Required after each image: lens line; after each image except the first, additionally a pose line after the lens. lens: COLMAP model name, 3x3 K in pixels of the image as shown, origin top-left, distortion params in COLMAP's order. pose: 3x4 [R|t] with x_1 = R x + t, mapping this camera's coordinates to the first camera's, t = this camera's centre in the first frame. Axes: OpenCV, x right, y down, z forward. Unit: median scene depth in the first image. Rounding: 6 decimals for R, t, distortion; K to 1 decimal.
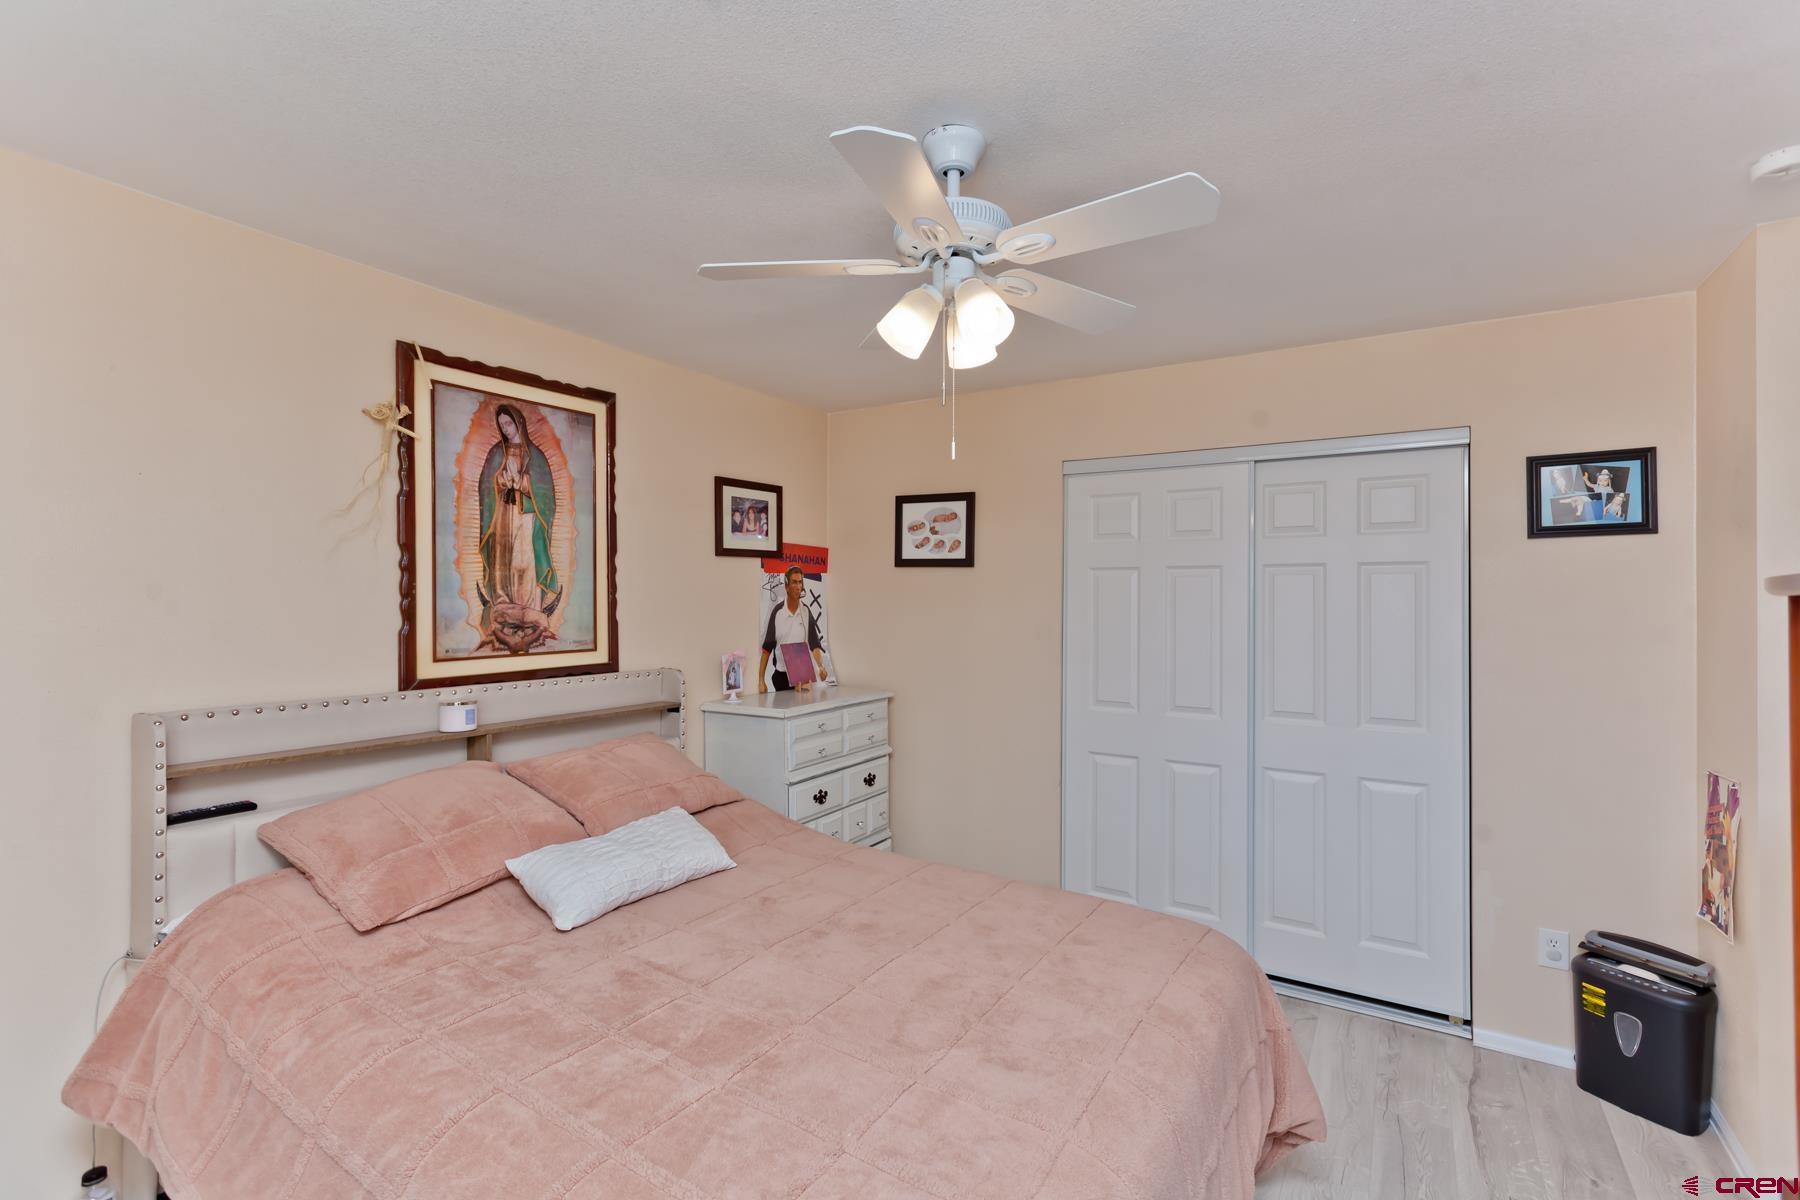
lens RADIAL K [[818.0, 0, 902.1], [0, 818.0, 591.3], [0, 0, 1]] dist [0.006744, 0.000636]
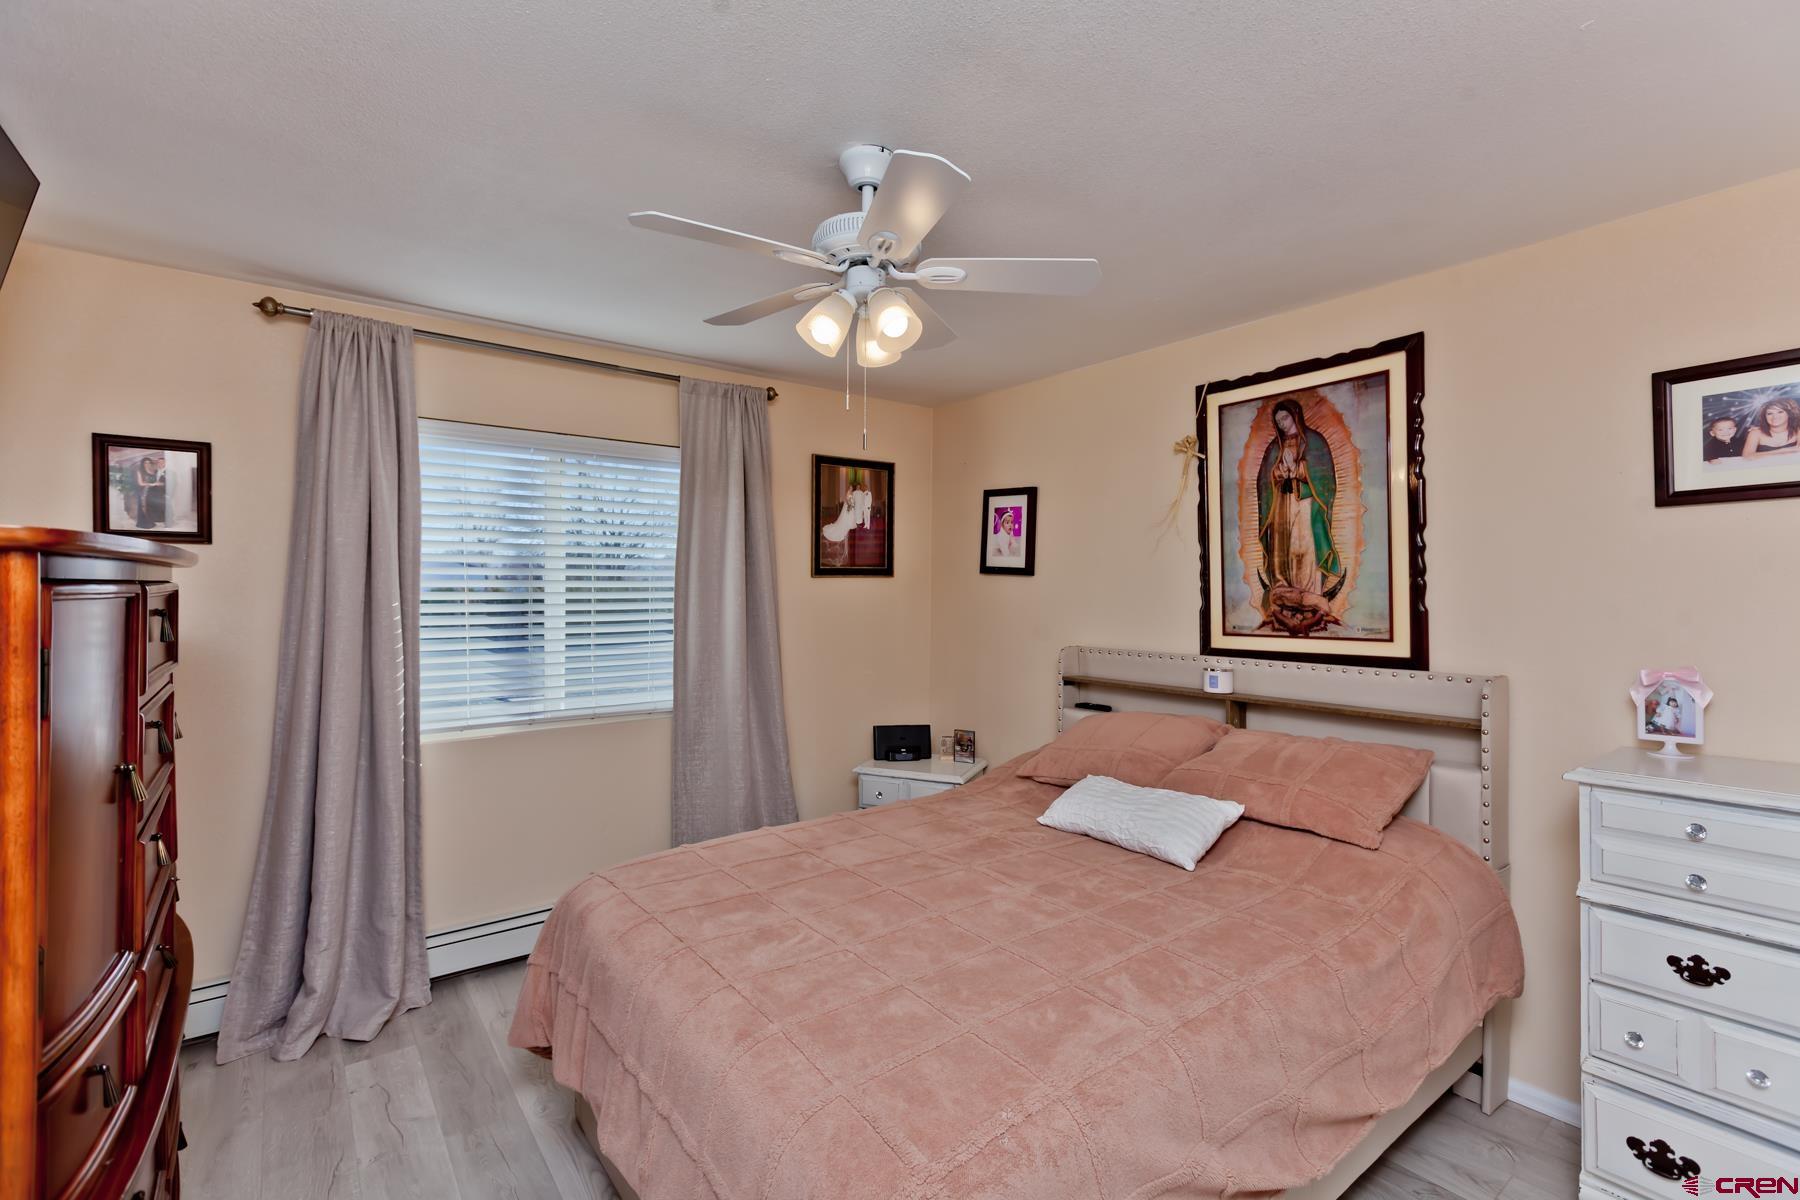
lens RADIAL K [[818.0, 0, 902.1], [0, 818.0, 591.3], [0, 0, 1]] dist [0.006744, 0.000636]
pose [[-0.356101, 0.002645, -0.934444, 0.682980], [0.013208, 0.999910, -0.002203, 0.015571], [0.934354, -0.013127, -0.356104, 0.905037]]
